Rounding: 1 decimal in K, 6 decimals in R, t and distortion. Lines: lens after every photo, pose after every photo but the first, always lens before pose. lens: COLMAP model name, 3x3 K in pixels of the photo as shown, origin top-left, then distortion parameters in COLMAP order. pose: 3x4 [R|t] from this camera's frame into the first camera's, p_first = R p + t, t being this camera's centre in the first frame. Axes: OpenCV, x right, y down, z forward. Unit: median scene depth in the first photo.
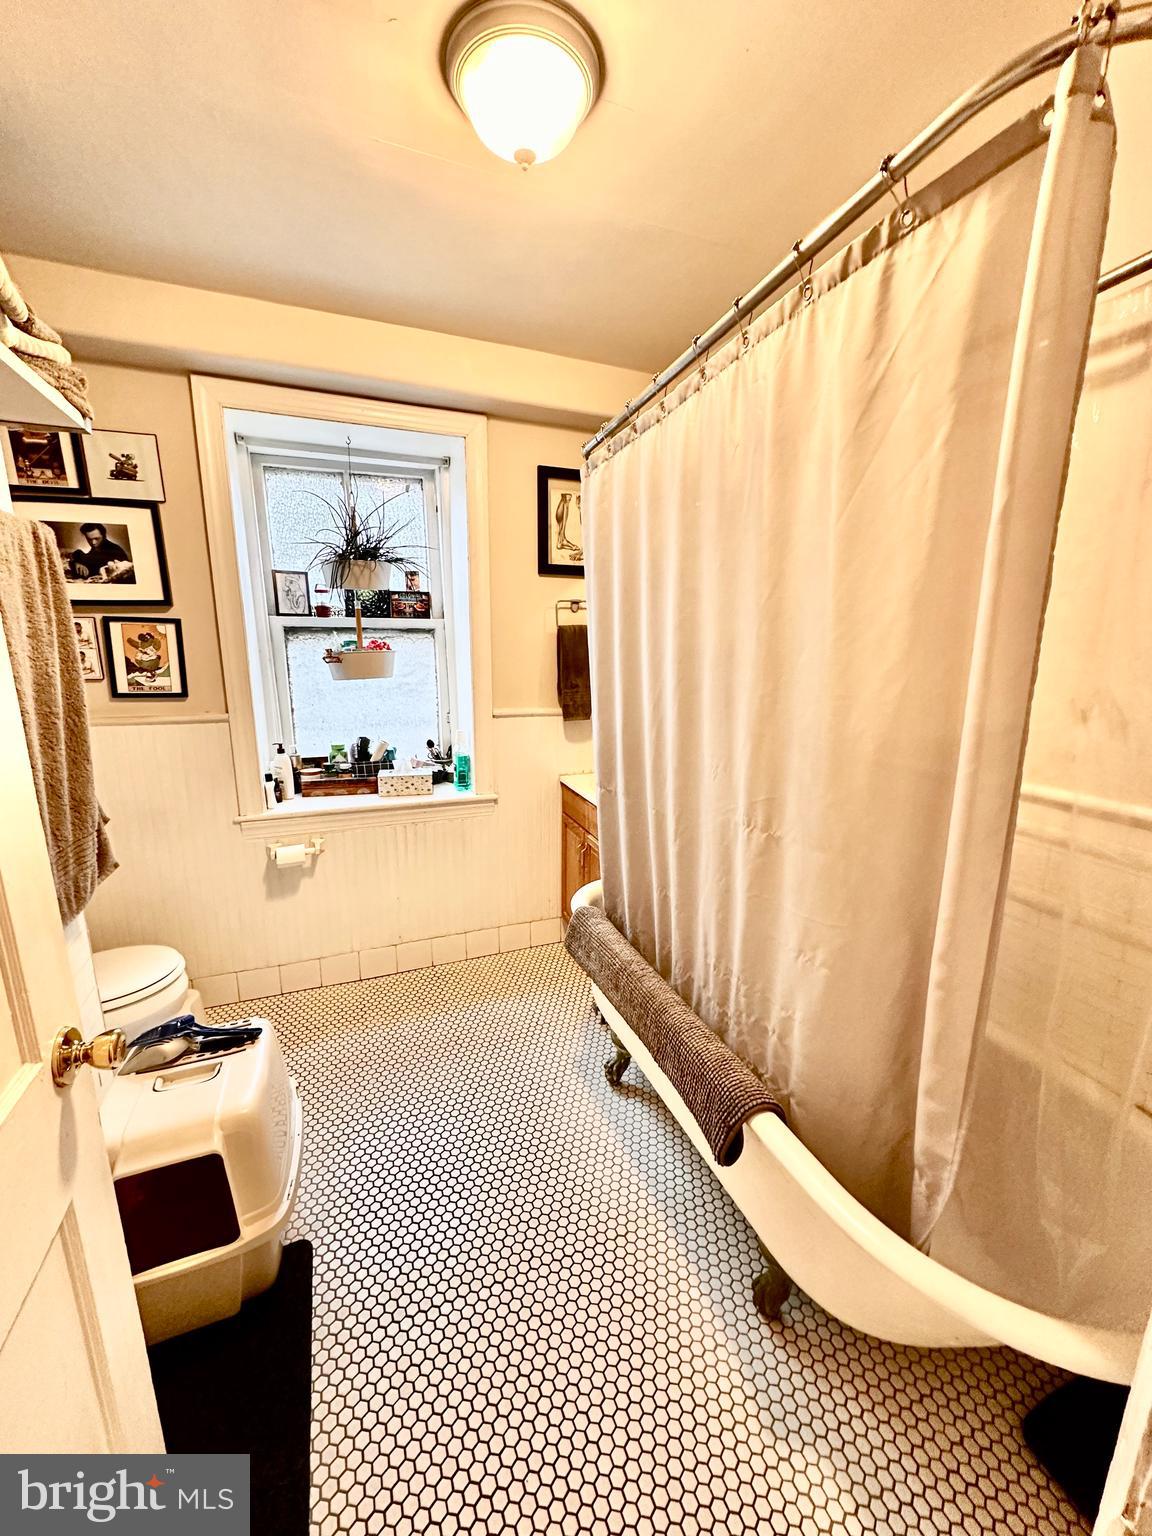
lens RADIAL K [[615.7, 0, 575.2], [0, 615.7, 769.8], [0, 0, 1]] dist [-0.001050, -0.000194]
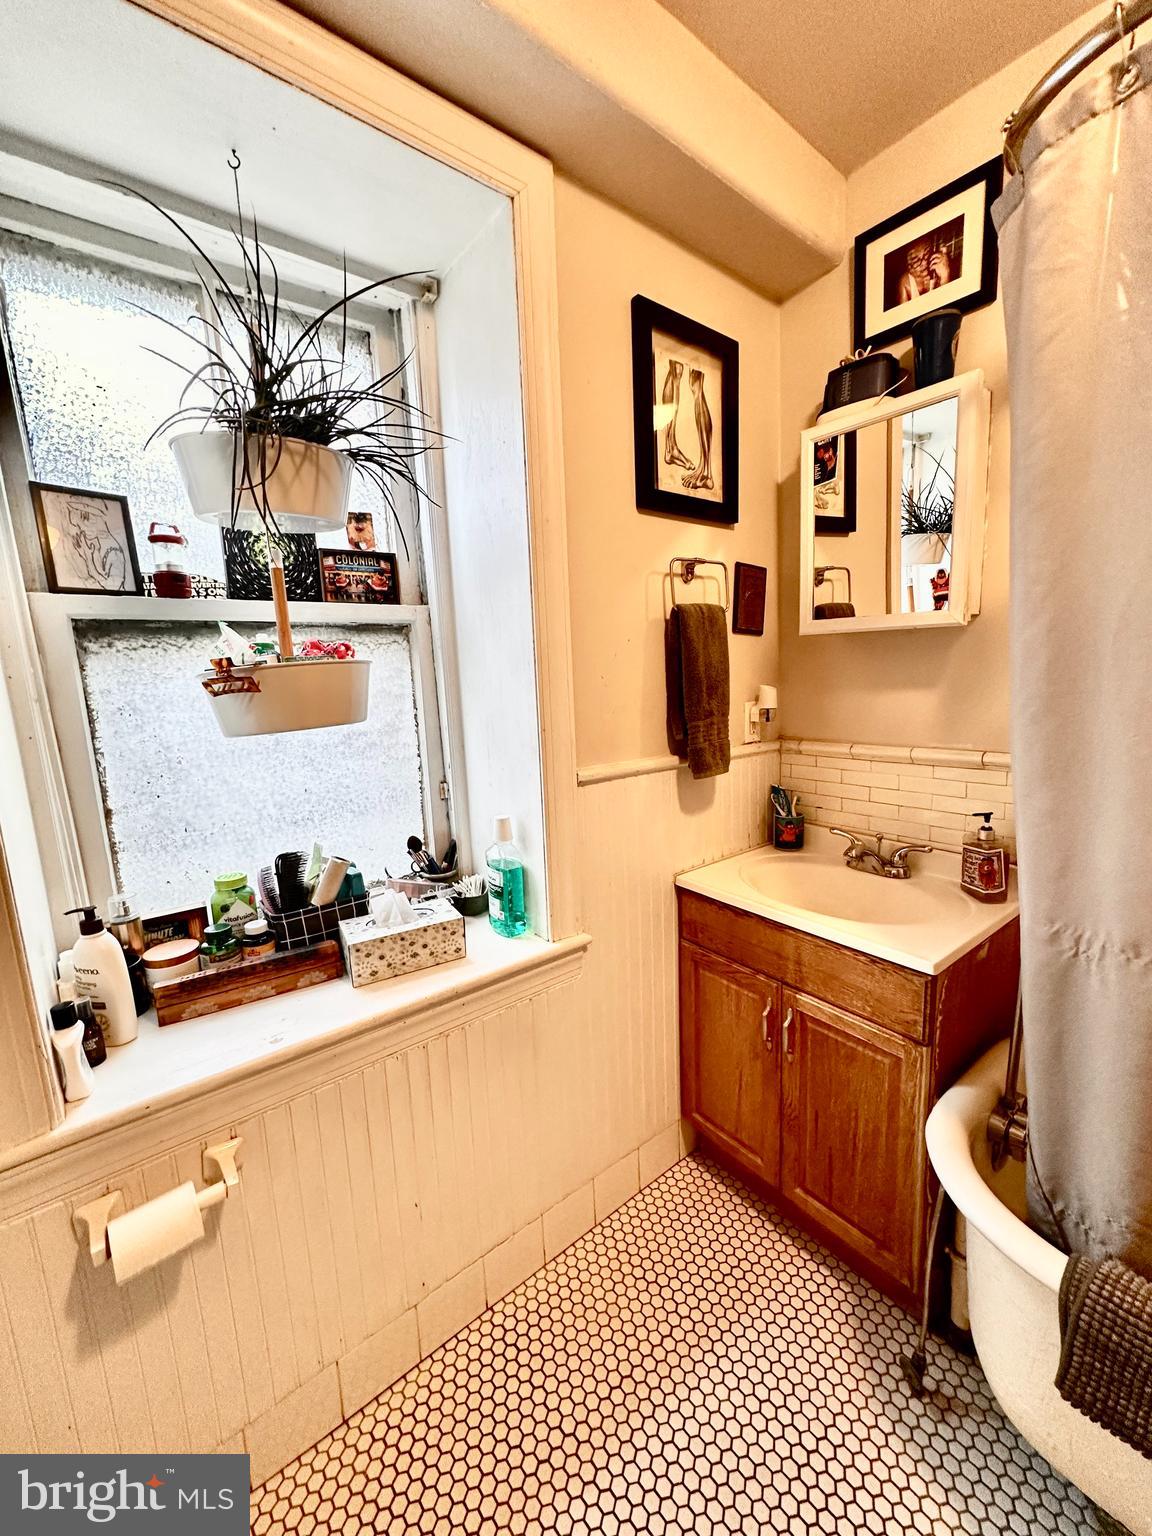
lens RADIAL K [[615.7, 0, 579.6], [0, 615.7, 768.2], [0, 0, 1]] dist [-0.001050, -0.000194]
pose [[0.955840, -0.090334, 0.279659, -0.266222], [0.105366, 0.993662, -0.039159, -0.077917], [-0.274350, 0.066897, 0.959300, 0.503844]]
